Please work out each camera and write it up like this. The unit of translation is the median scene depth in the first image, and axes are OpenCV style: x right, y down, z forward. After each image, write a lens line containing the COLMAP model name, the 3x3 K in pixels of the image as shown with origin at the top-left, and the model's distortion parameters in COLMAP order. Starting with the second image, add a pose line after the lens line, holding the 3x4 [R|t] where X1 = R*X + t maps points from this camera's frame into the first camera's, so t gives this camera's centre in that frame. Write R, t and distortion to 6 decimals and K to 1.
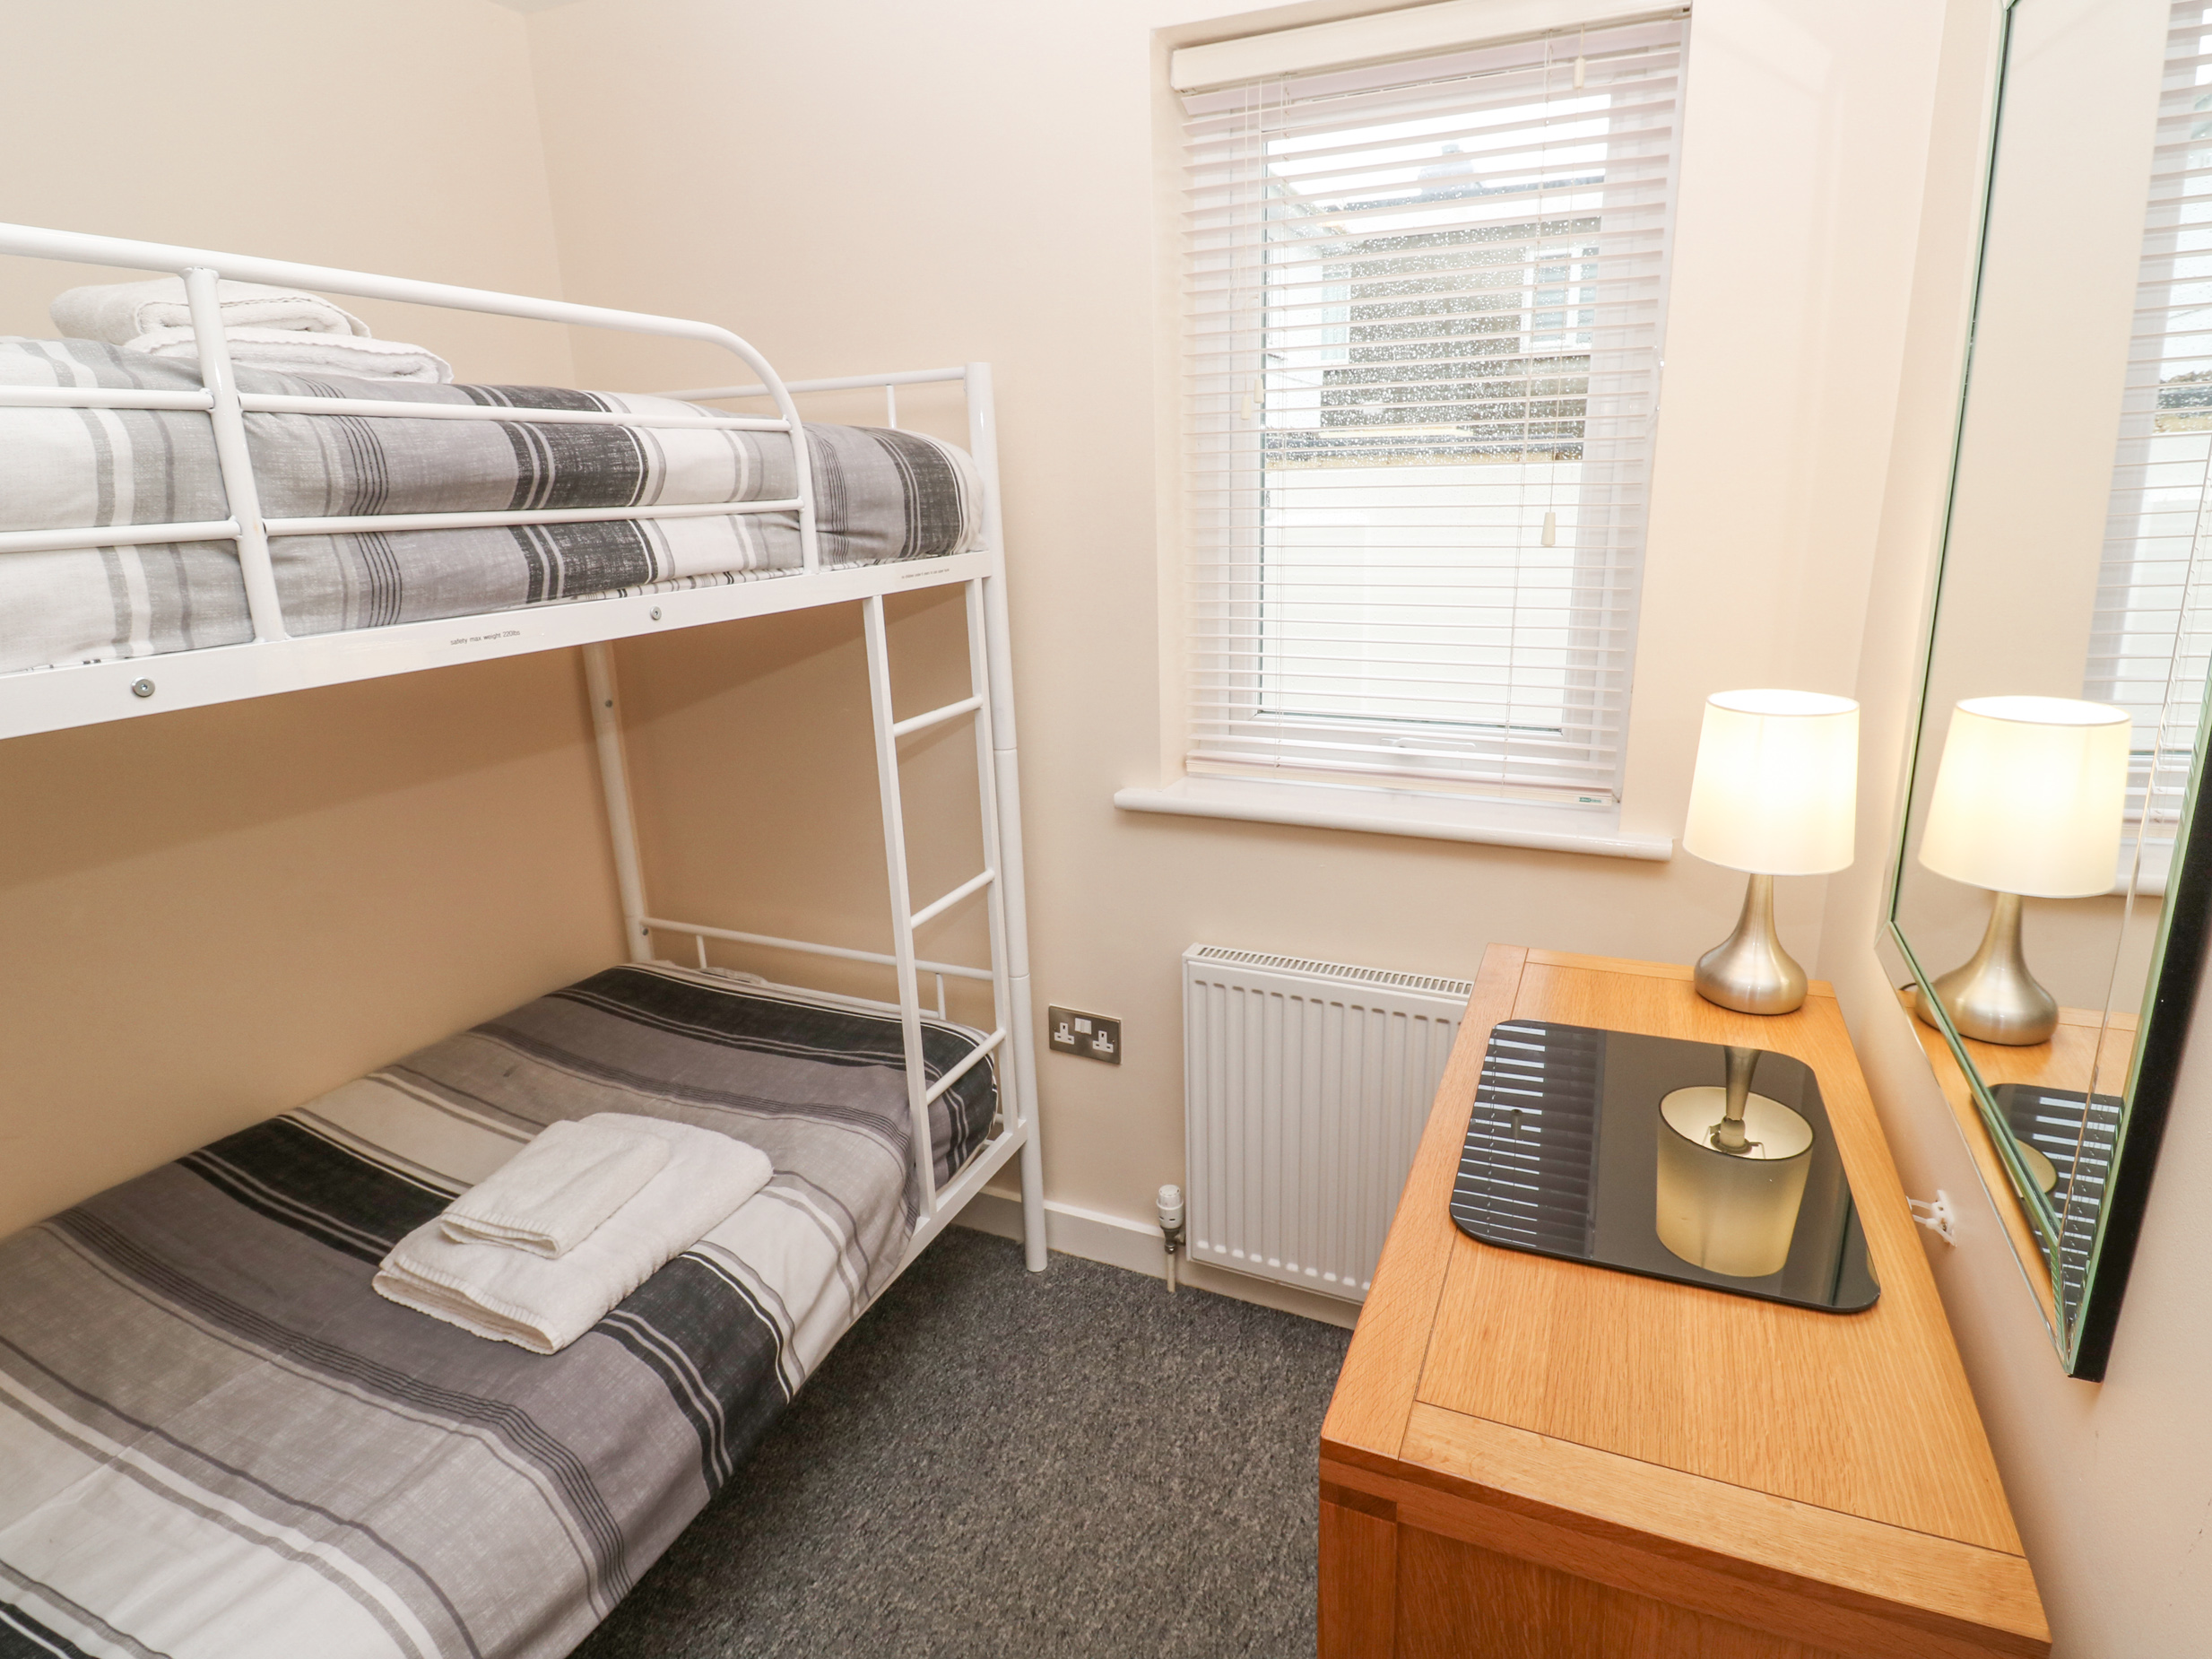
lens RADIAL K [[1146.5, 0, 1136.9], [0, 1146.5, 803.1], [0, 0, 1]] dist [0.001637, -0.015155]
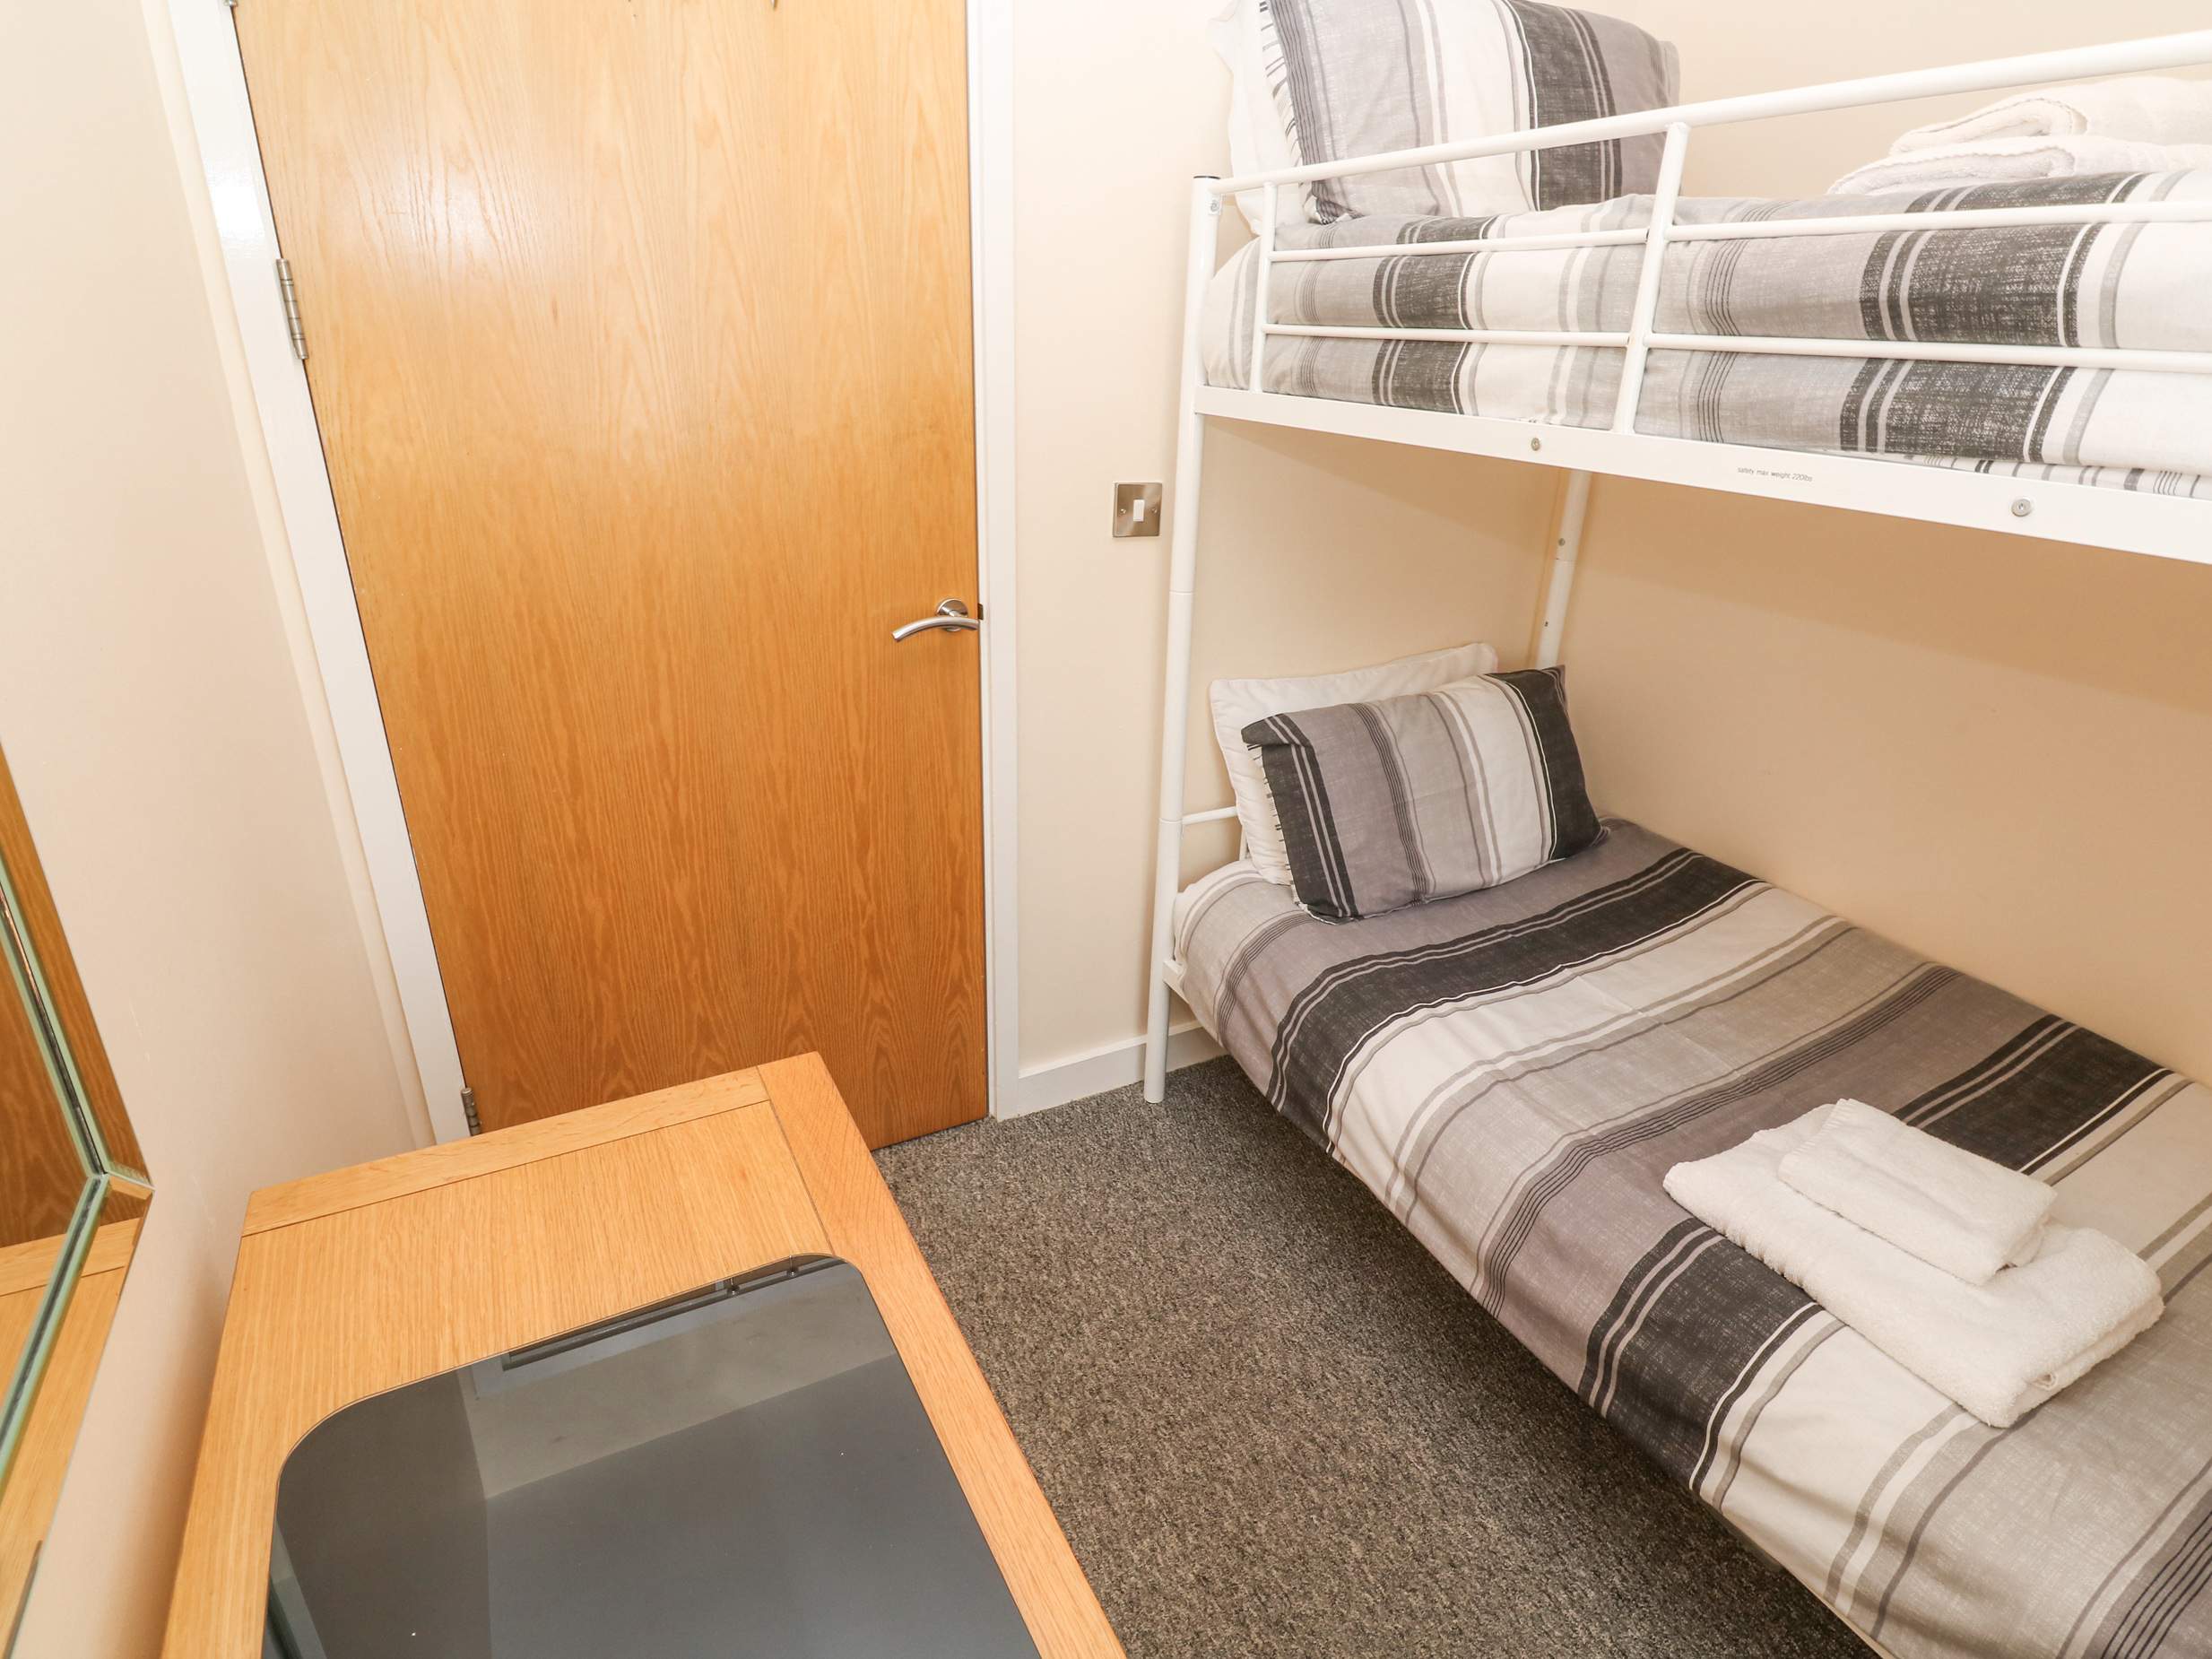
lens RADIAL K [[1146.5, 0, 1136.9], [0, 1146.5, 803.1], [0, 0, 1]] dist [0.001637, -0.015155]
pose [[-0.609970, 0.304690, -0.731506, 0.542610], [-0.229786, 0.815450, 0.531263, -0.306776], [0.758377, 0.492144, -0.427386, 1.141511]]
